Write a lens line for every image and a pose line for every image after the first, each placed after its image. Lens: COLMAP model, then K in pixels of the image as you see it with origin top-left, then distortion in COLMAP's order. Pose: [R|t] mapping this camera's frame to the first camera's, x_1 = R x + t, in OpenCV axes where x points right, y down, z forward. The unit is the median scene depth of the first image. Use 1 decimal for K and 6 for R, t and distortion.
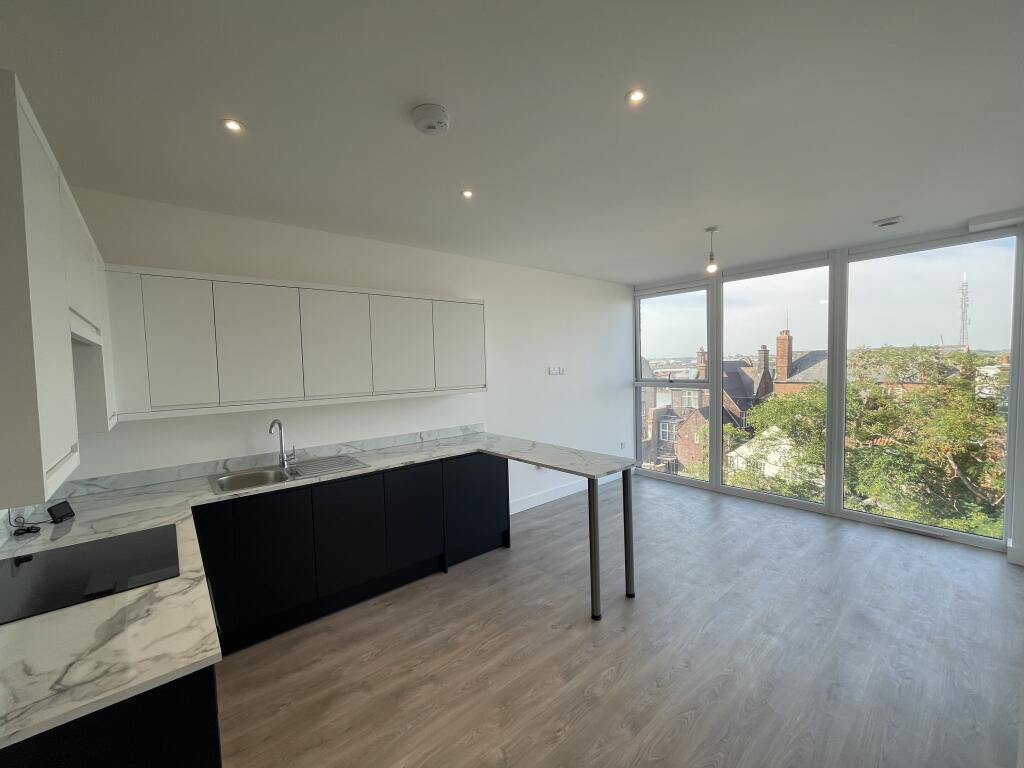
lens RADIAL K [[418.6, 0, 527.8], [0, 418.6, 389.9], [0, 0, 1]] dist [-0.001656, 0.000131]
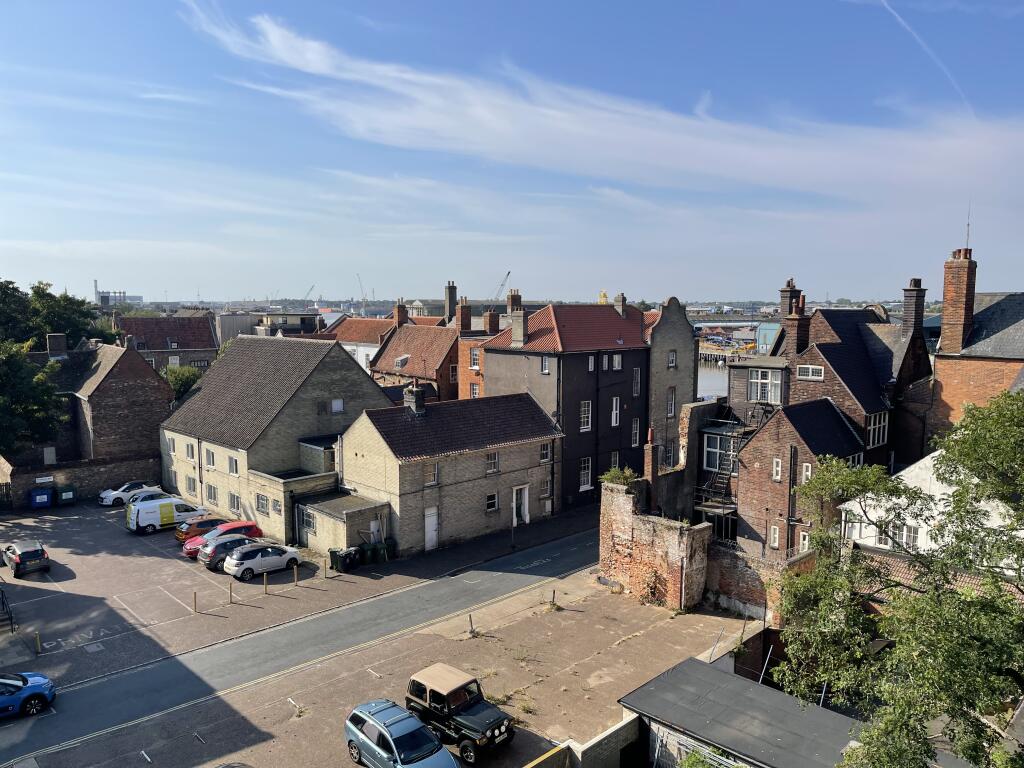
lens RADIAL K [[767.9, 0, 513.3], [0, 767.9, 389.1], [0, 0, 1]] dist [-0.009443, 0.000593]
pose [[0.997847, 0.015685, 0.063683, 0.039080], [-0.018440, 0.998909, 0.042910, -0.008043], [-0.062940, -0.043992, 0.997047, 0.131022]]
